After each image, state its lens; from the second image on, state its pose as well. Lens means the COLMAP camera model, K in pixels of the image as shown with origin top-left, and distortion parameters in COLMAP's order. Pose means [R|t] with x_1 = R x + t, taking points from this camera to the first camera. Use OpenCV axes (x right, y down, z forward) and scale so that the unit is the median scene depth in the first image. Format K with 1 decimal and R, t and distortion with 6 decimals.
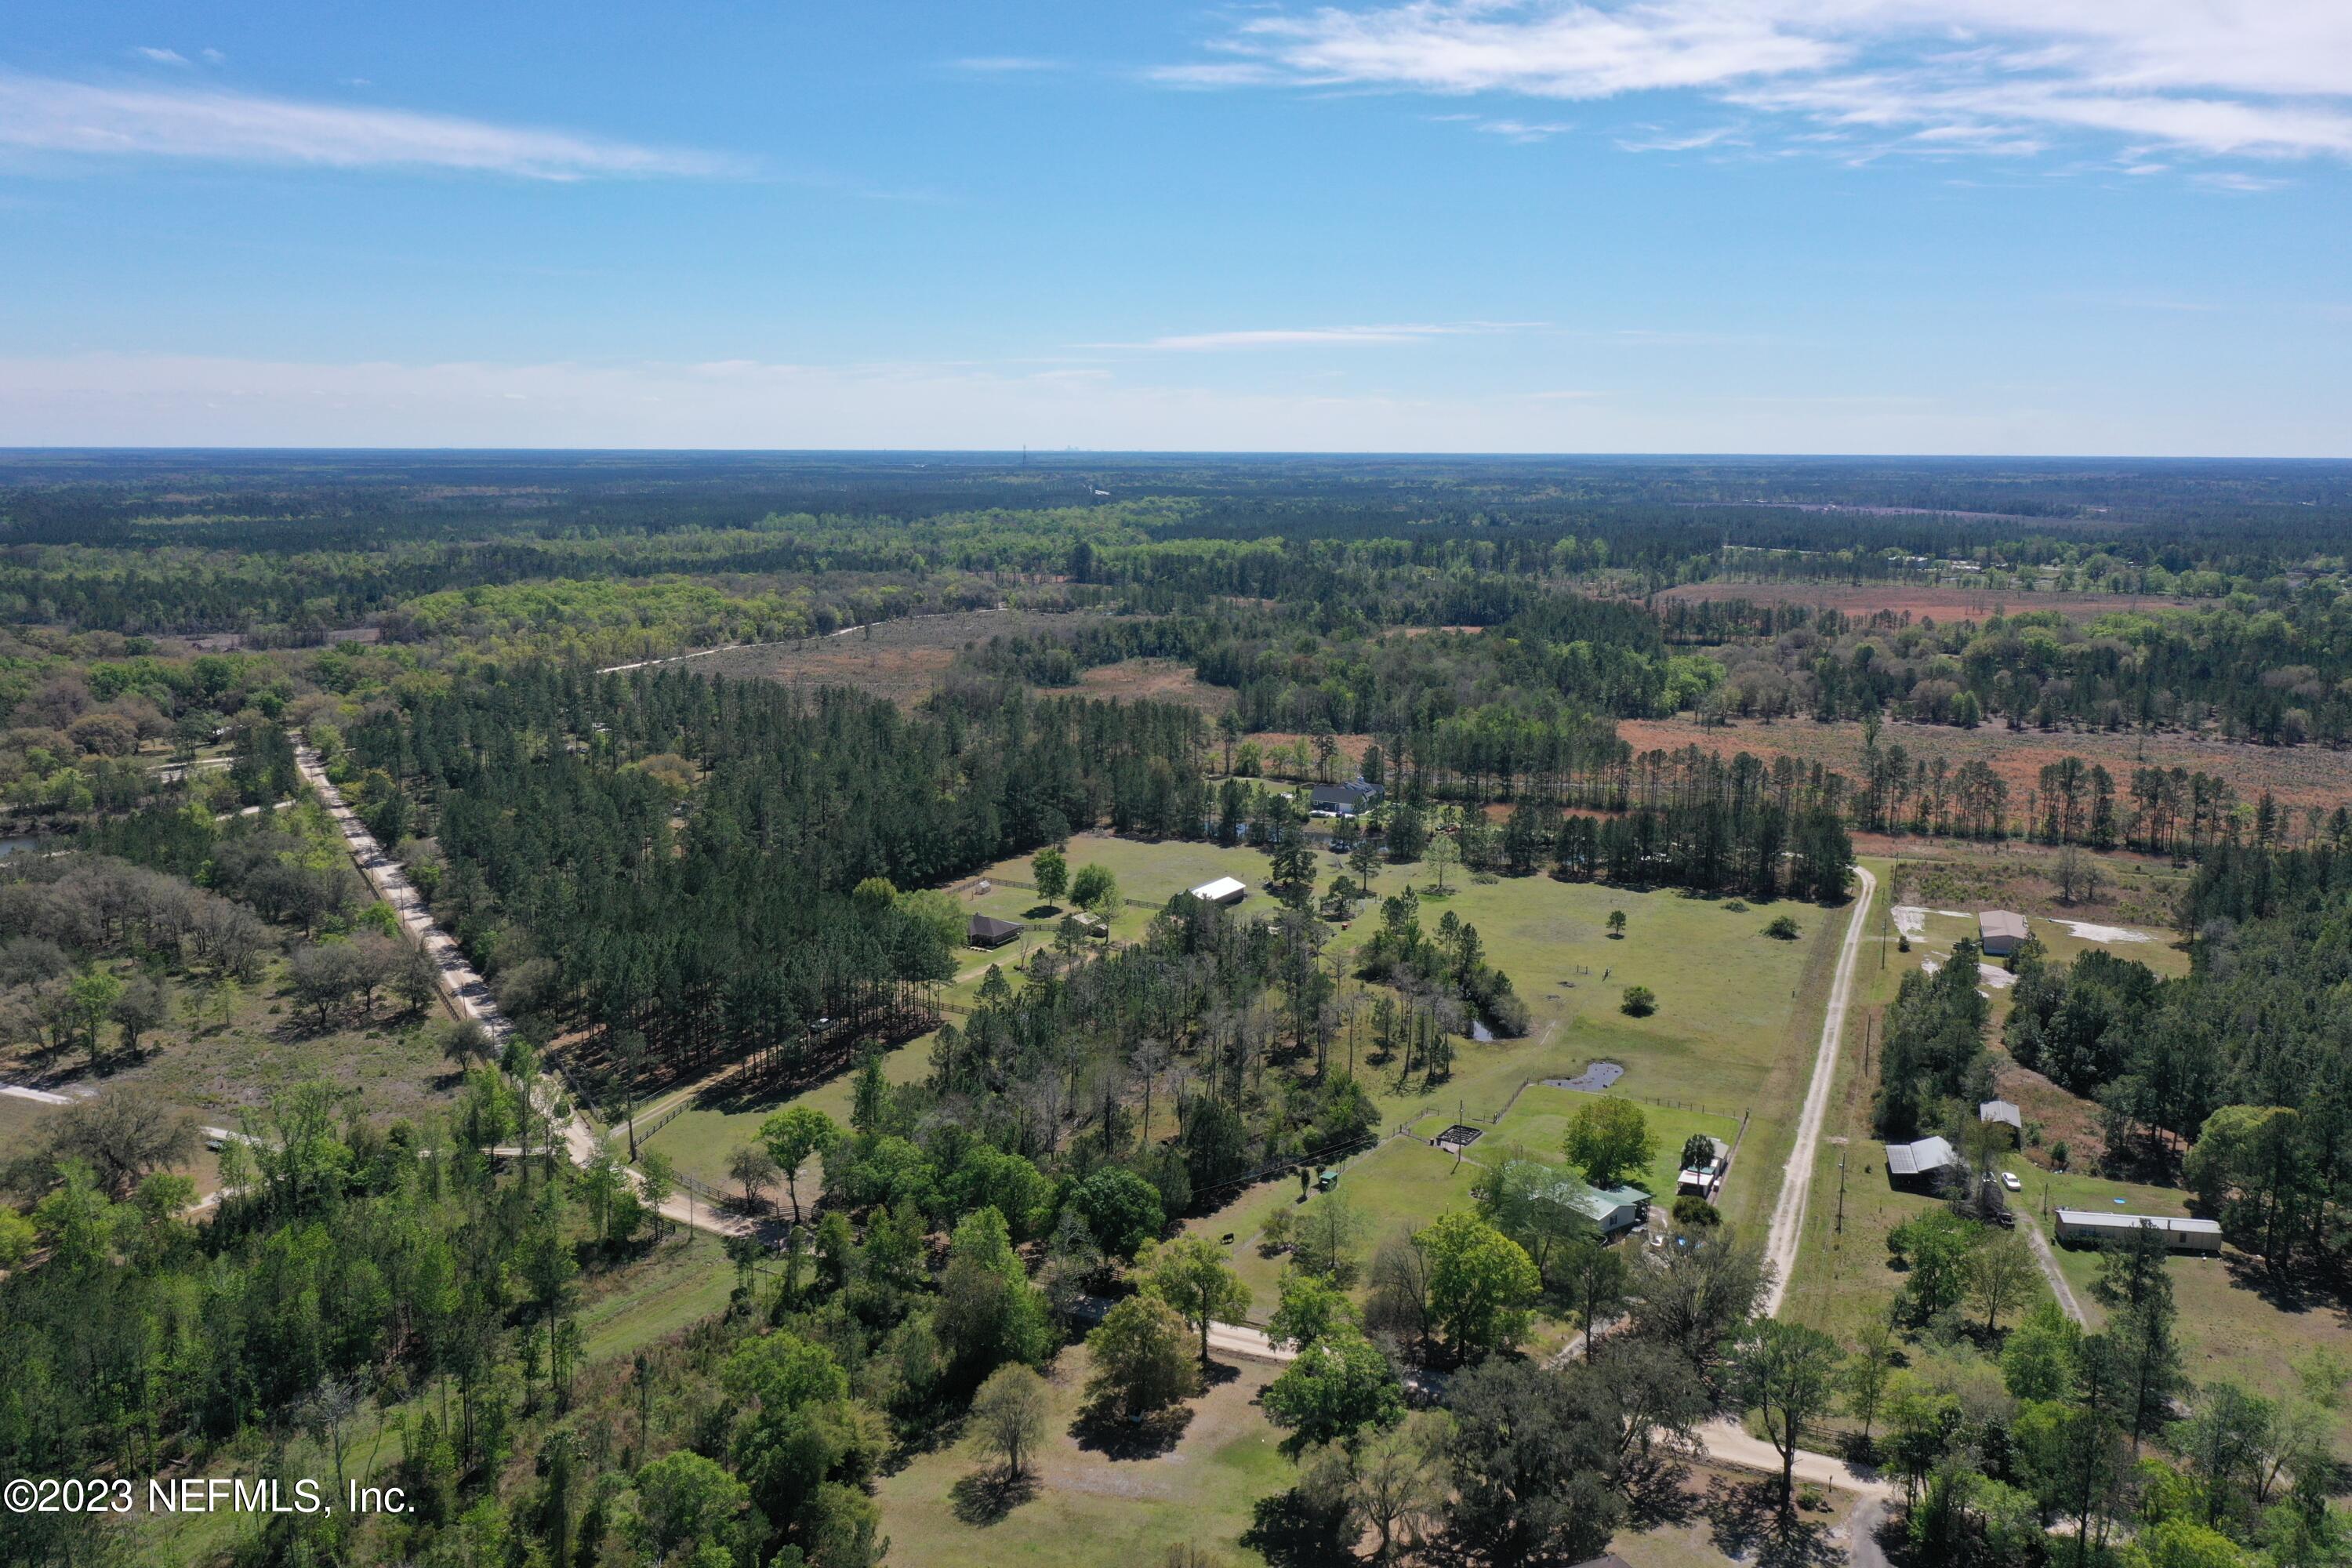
lens RADIAL K [[1854.5, 0, 1183.2], [0, 1854.5, 775.4], [0, 0, 1]] dist [-0.007046, 0.005599]
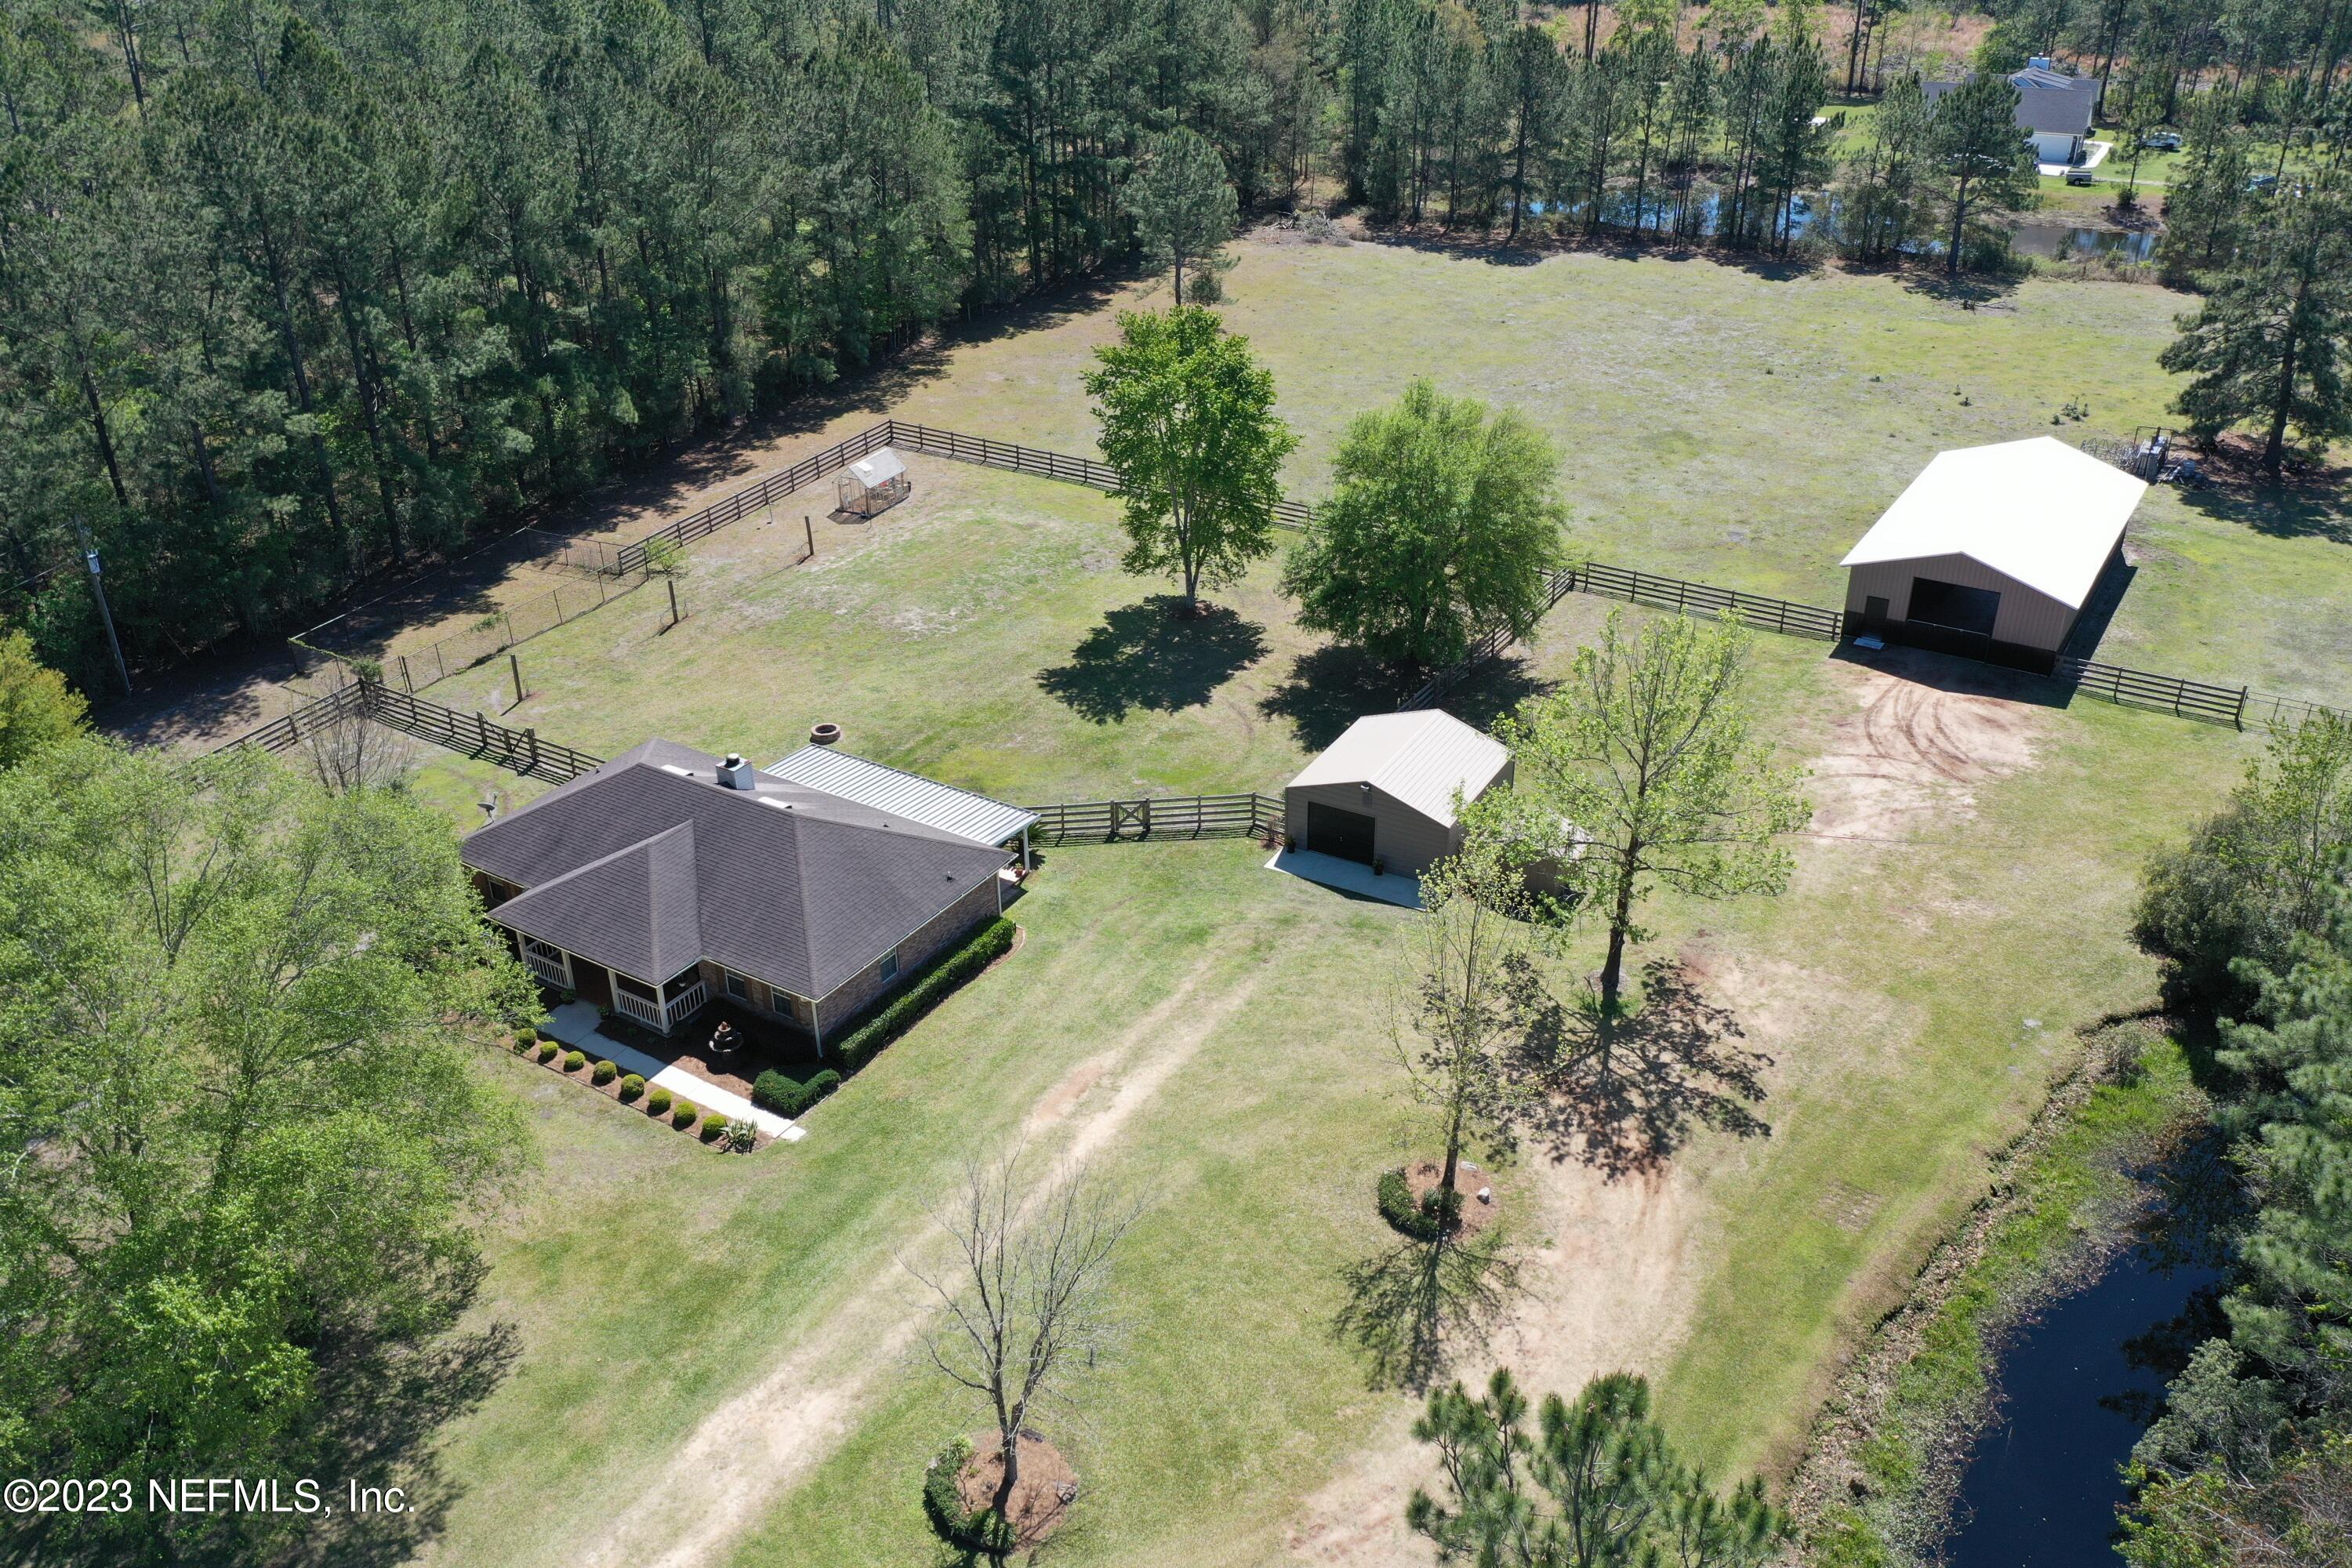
lens RADIAL K [[1856.3, 0, 1189.4], [0, 1856.3, 779.0], [0, 0, 1]] dist [-0.007277, 0.009756]
pose [[0.999301, 0.002117, -0.037314, -0.057901], [0.009487, 0.951327, 0.308037, 0.024563], [0.036150, -0.308176, 0.950642, 0.725847]]
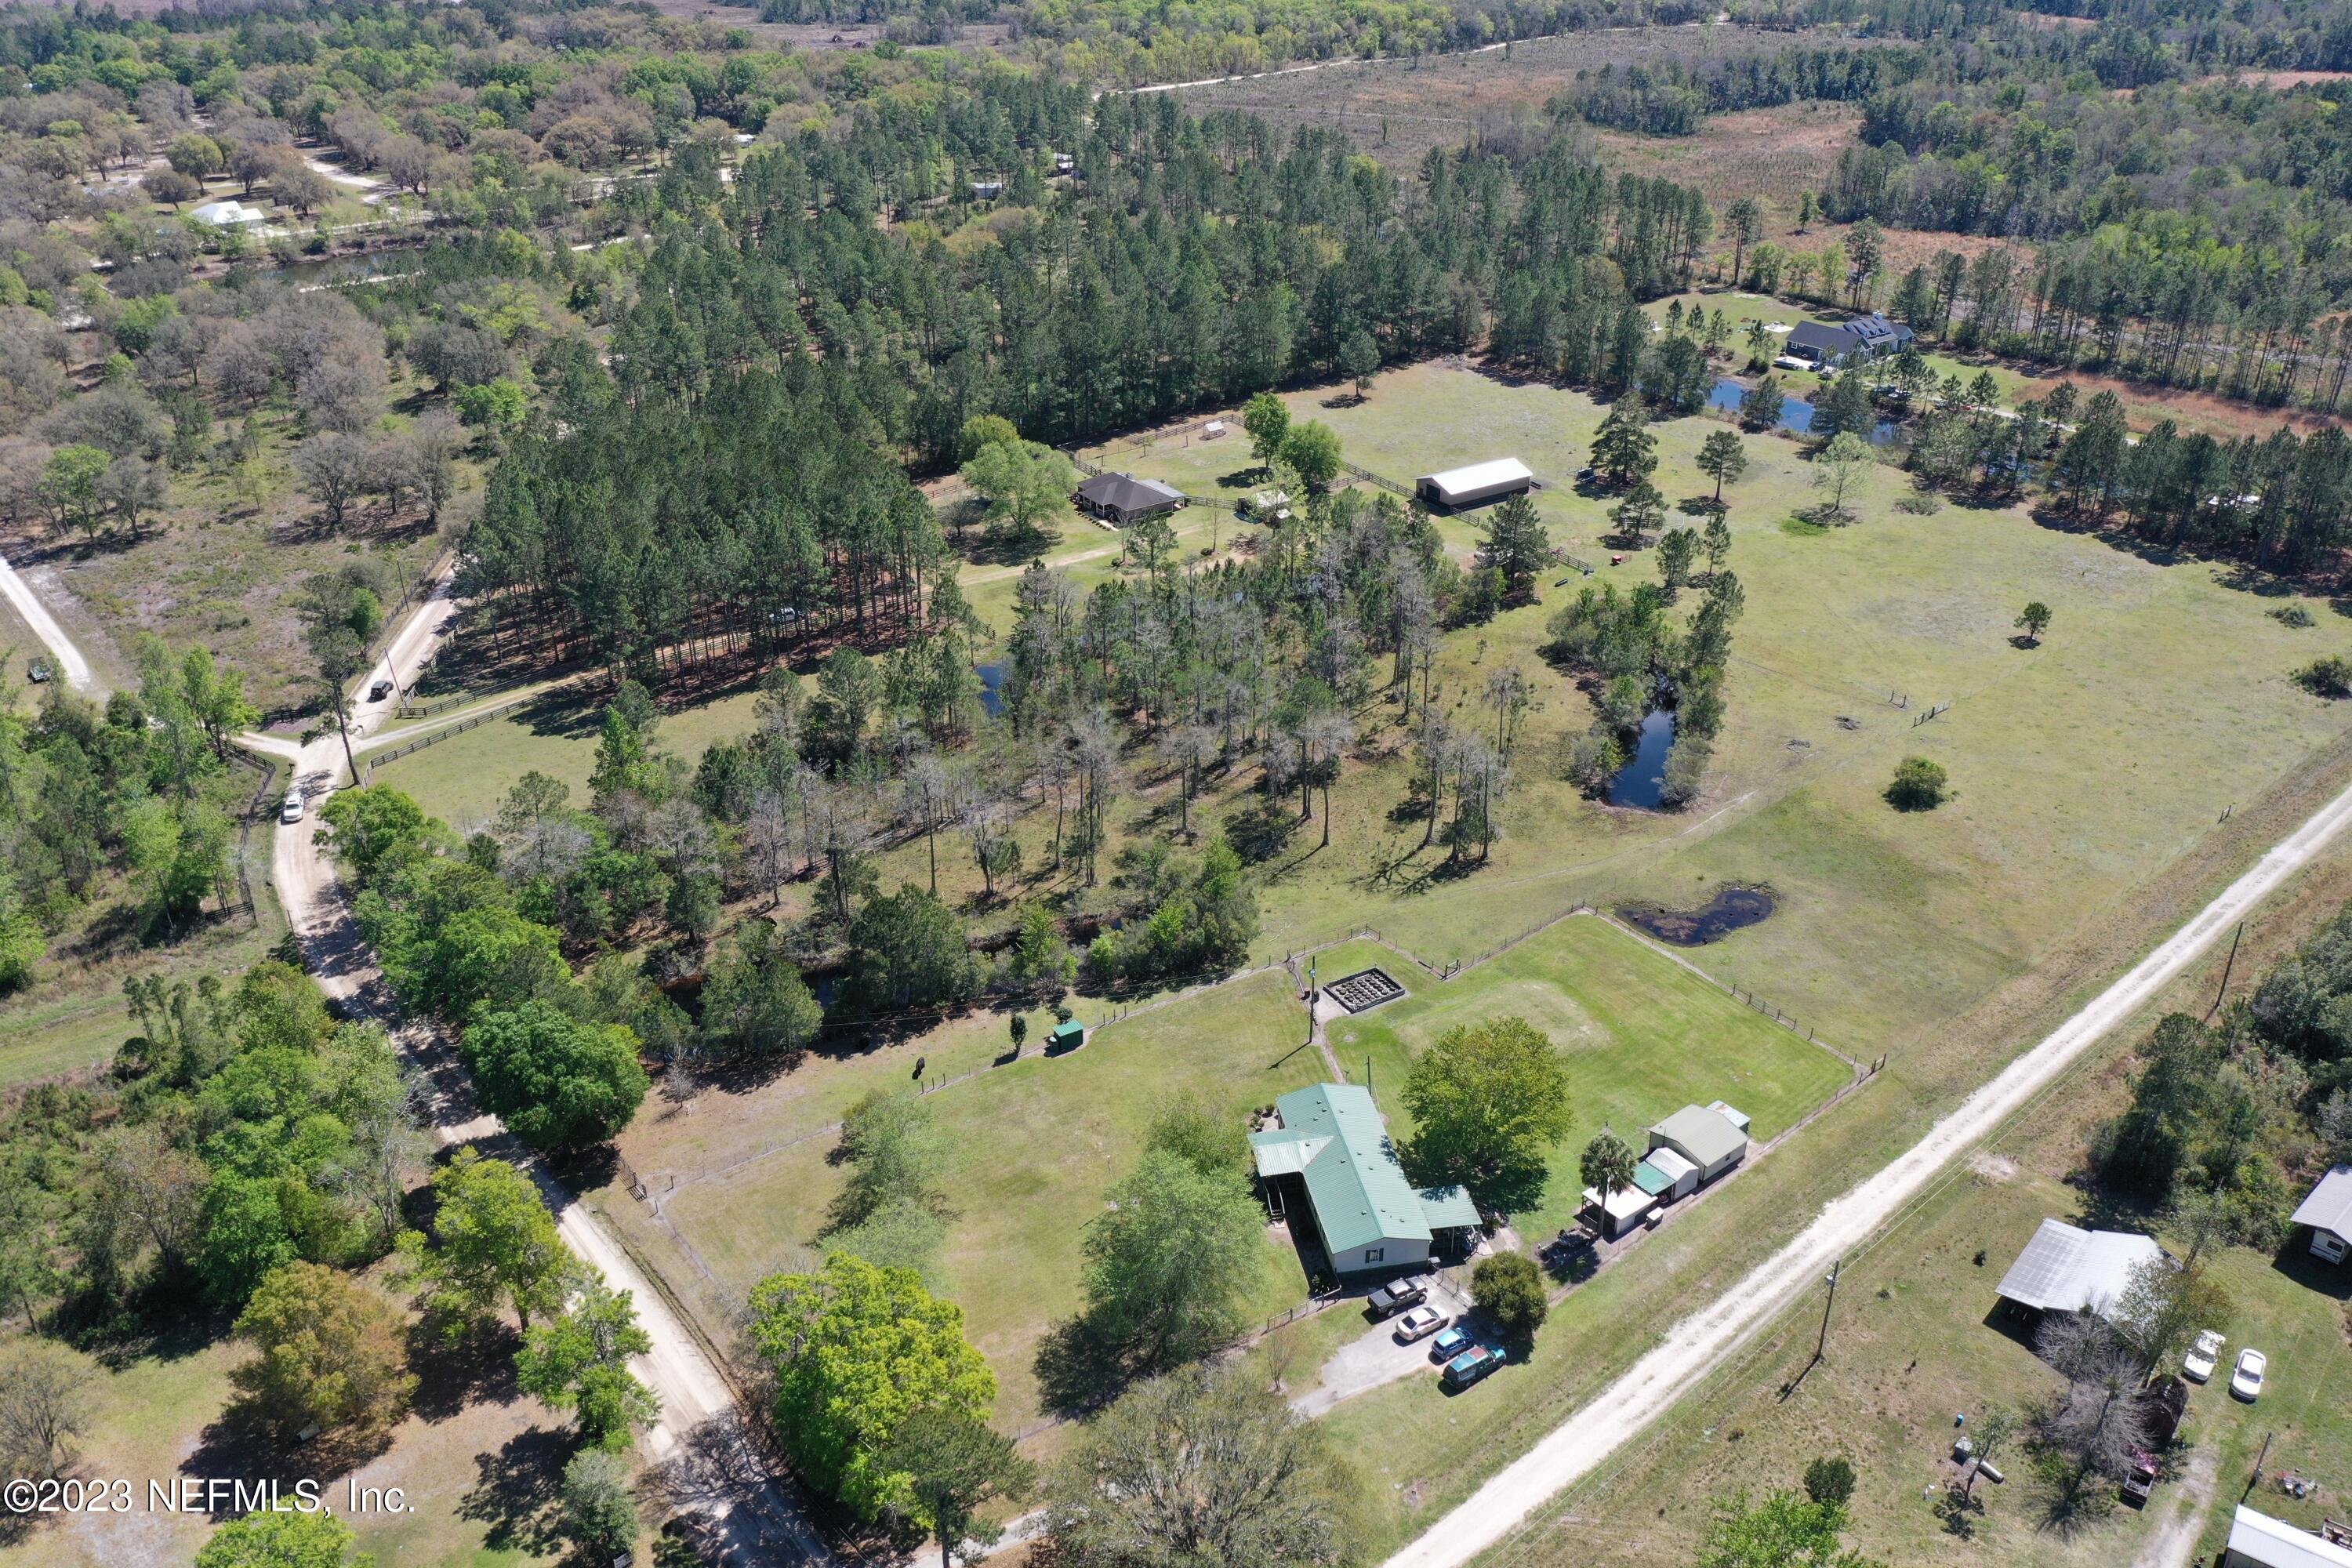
lens RADIAL K [[1856.3, 0, 1189.4], [0, 1856.3, 779.0], [0, 0, 1]] dist [-0.007277, 0.009756]
pose [[0.898066, 0.194414, -0.394565, 0.200518], [-0.066353, 0.946633, 0.315411, -0.042015], [0.434828, -0.257079, 0.863038, 0.270414]]
